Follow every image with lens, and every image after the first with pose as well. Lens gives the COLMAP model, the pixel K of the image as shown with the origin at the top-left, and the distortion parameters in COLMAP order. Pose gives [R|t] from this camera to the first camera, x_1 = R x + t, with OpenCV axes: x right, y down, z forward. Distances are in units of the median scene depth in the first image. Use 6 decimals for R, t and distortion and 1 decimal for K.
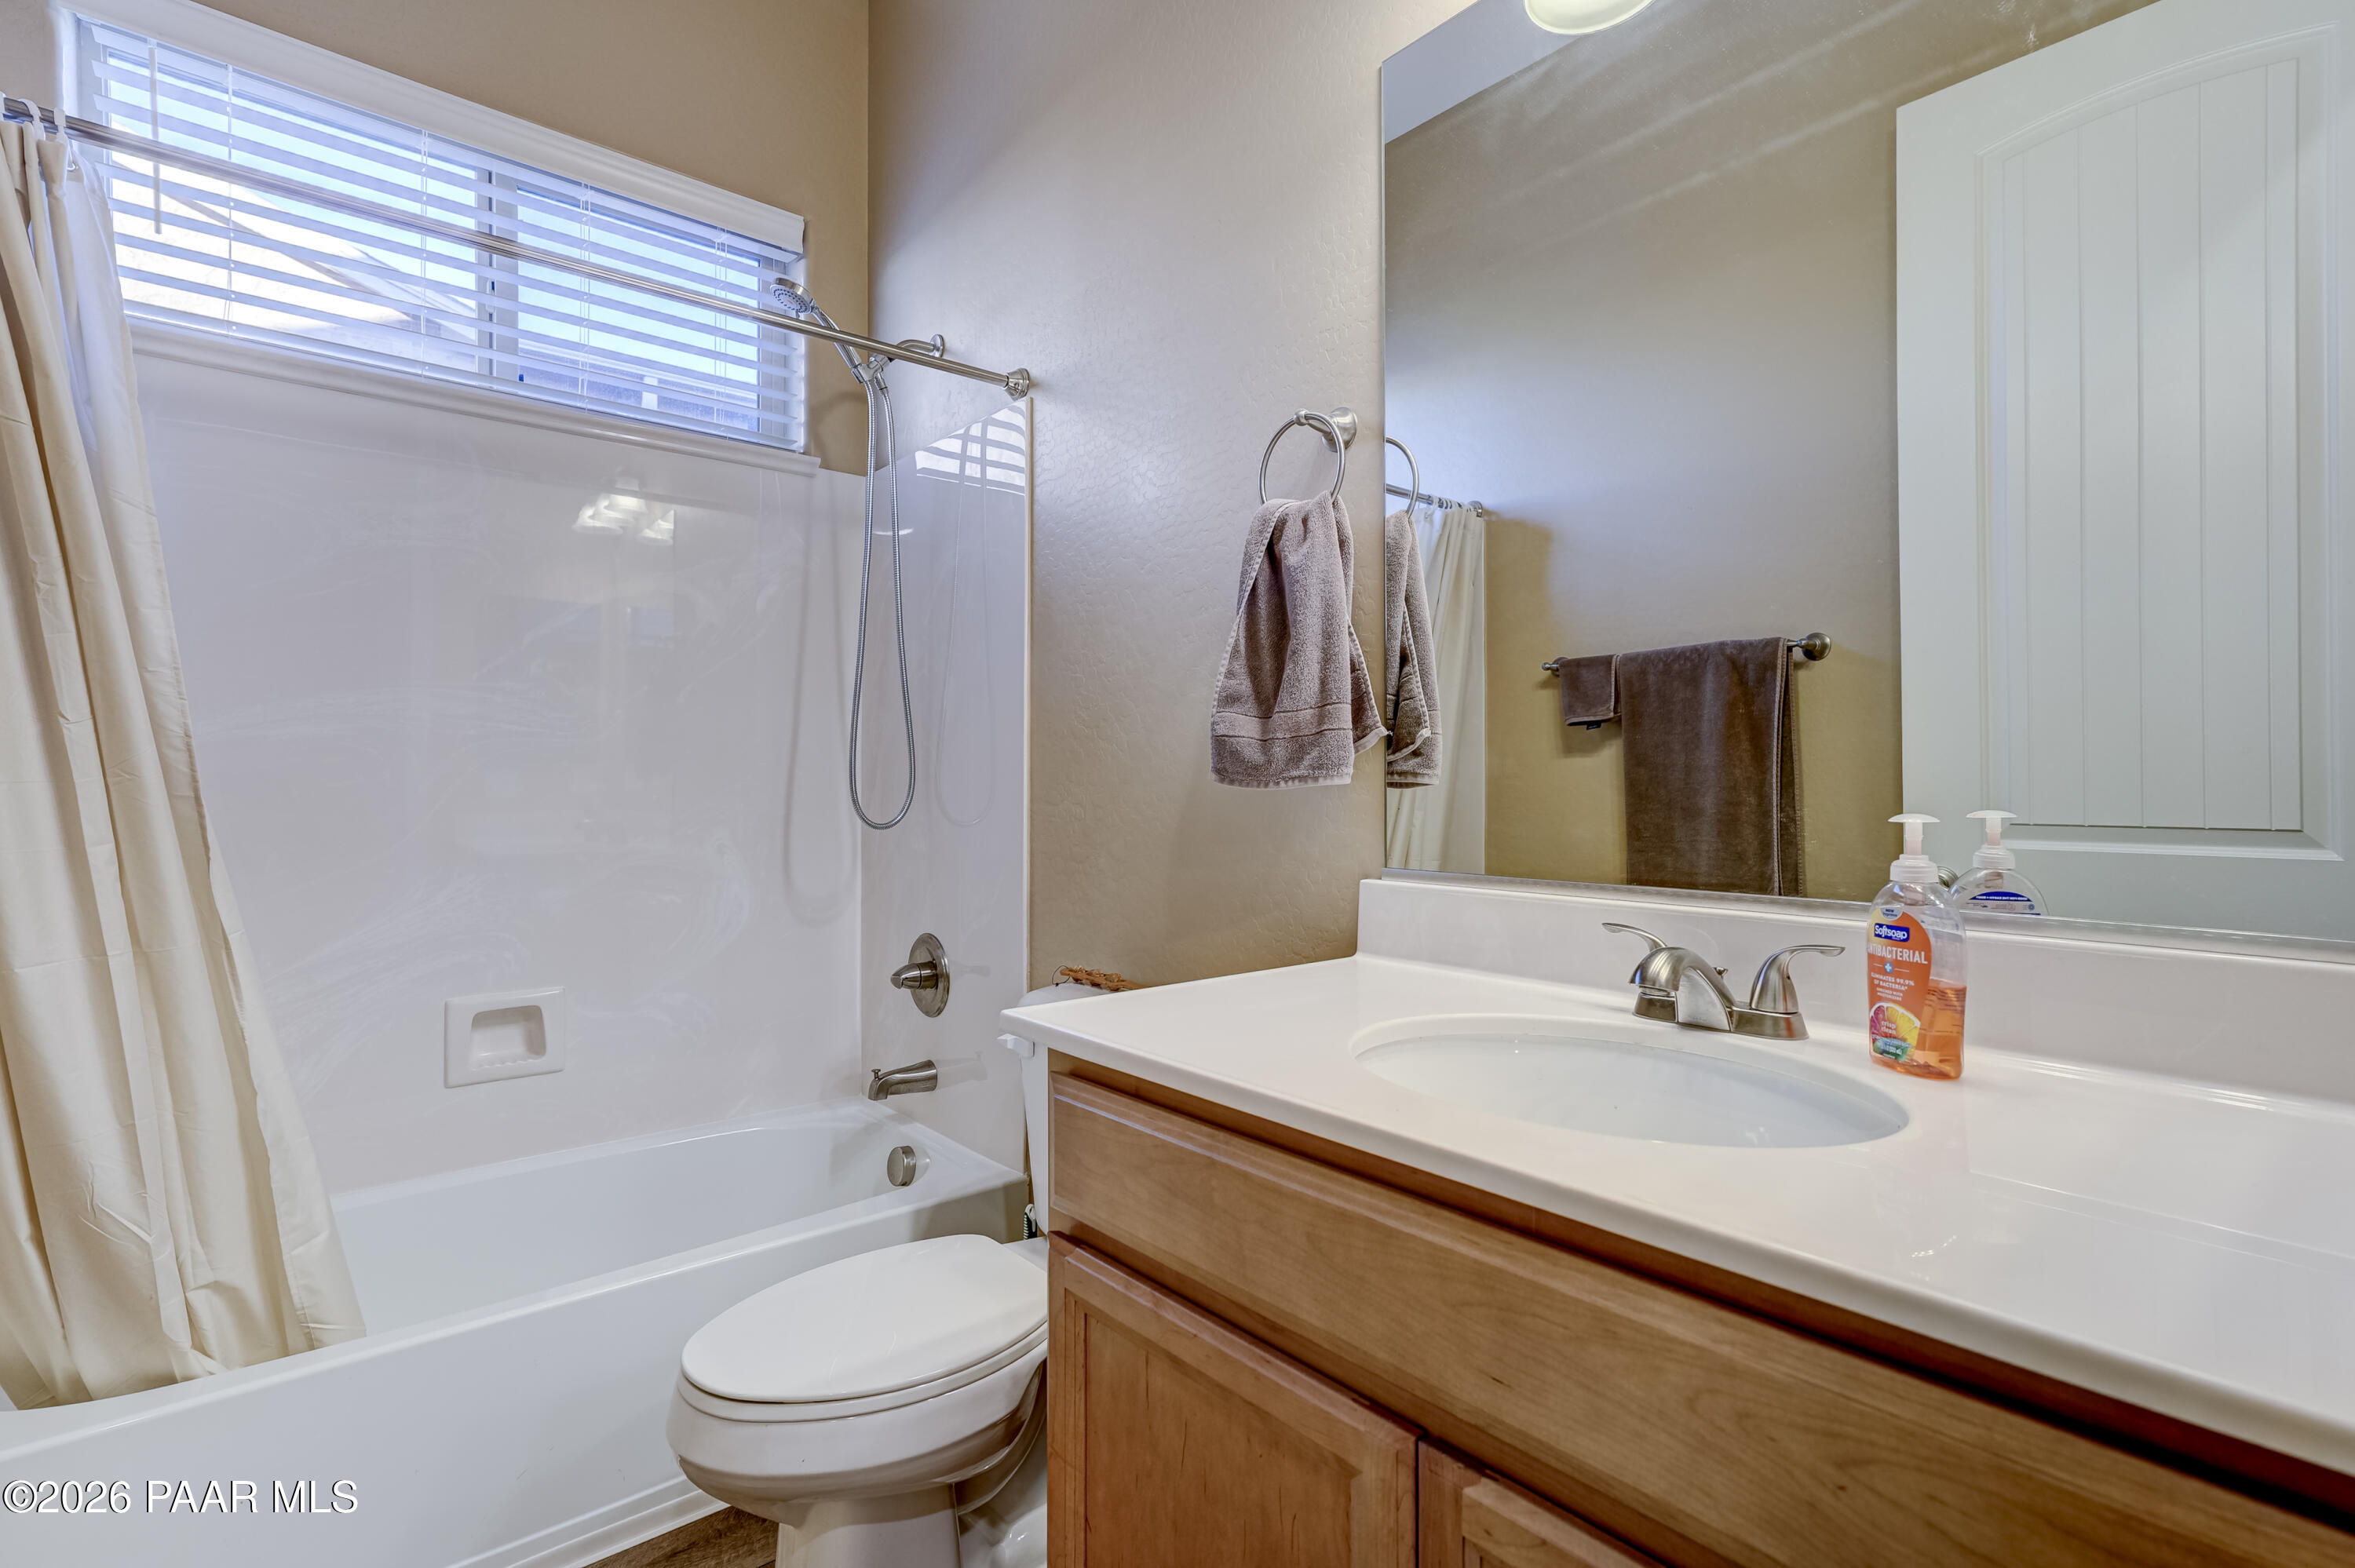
lens RADIAL K [[1078.2, 0, 1178.1], [0, 1078.2, 780.3], [0, 0, 1]] dist [0.000990, 0.000298]
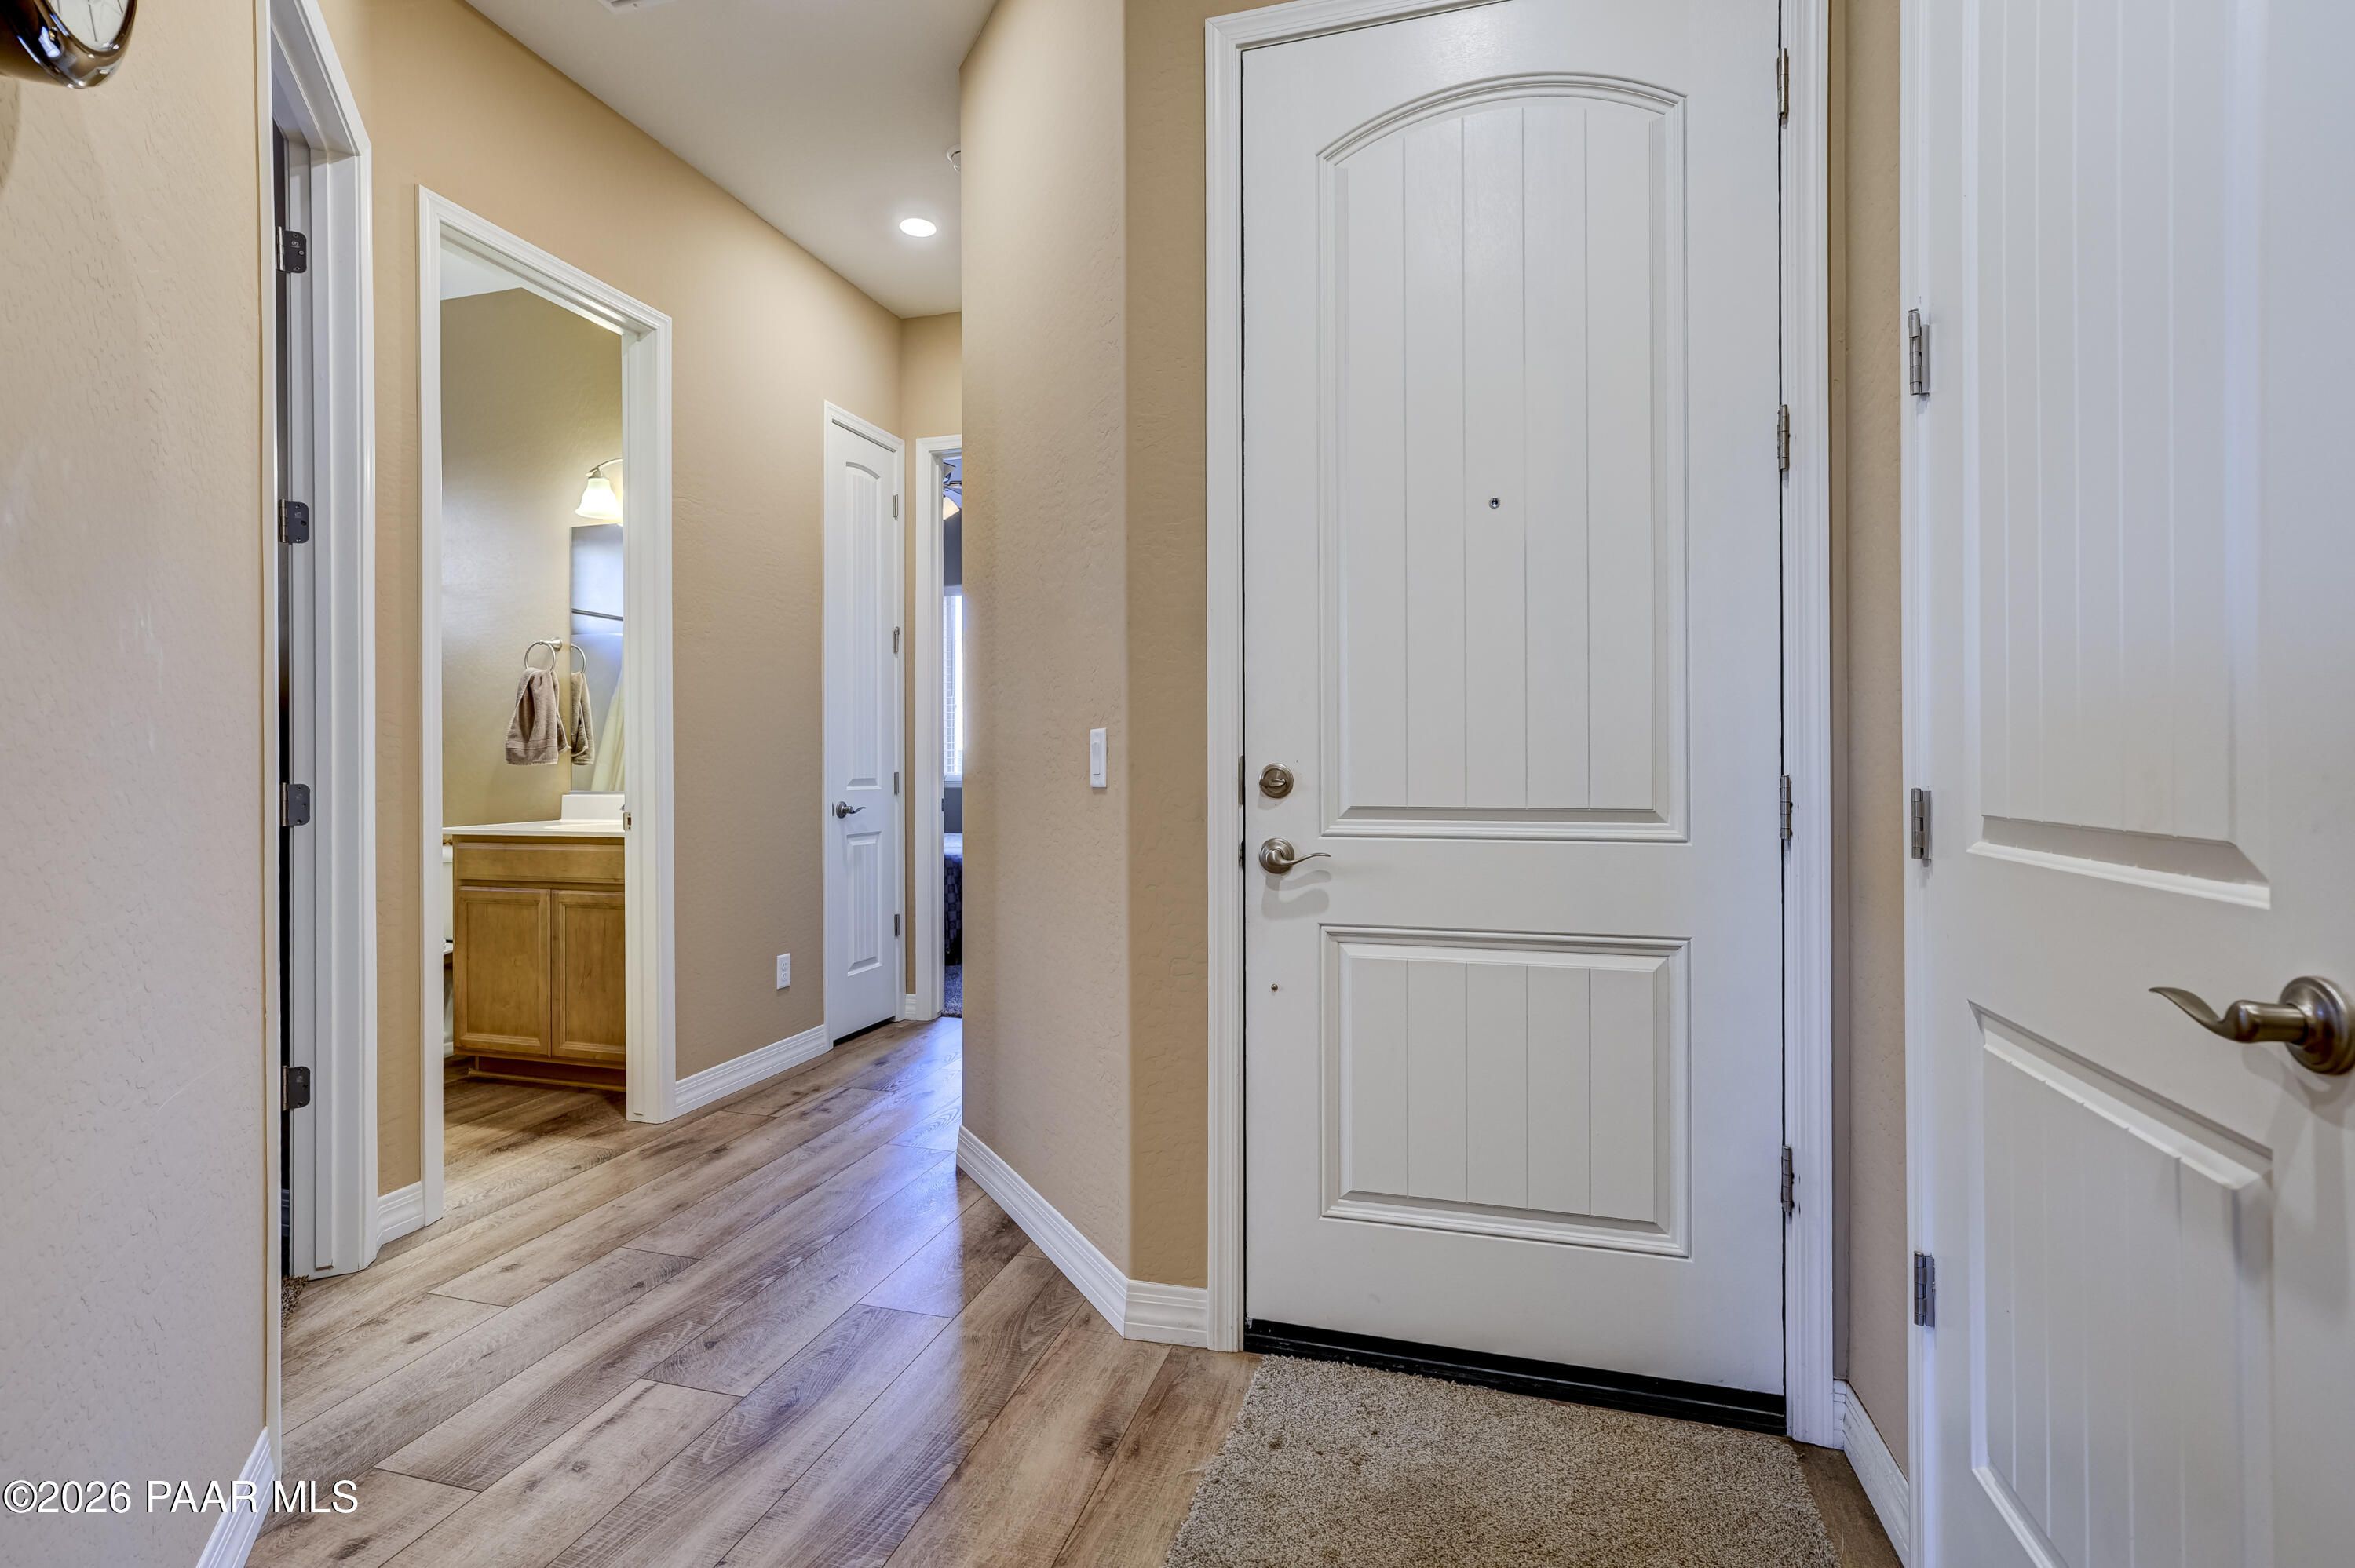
lens RADIAL K [[1078.2, 0, 1167.8], [0, 1078.2, 762.7], [0, 0, 1]] dist [0.000990, 0.000298]
pose [[0.842179, -0.007730, 0.539142, -0.038660], [0.005692, 0.999969, 0.005446, -0.005463], [-0.539167, -0.001518, 0.842197, -2.620644]]
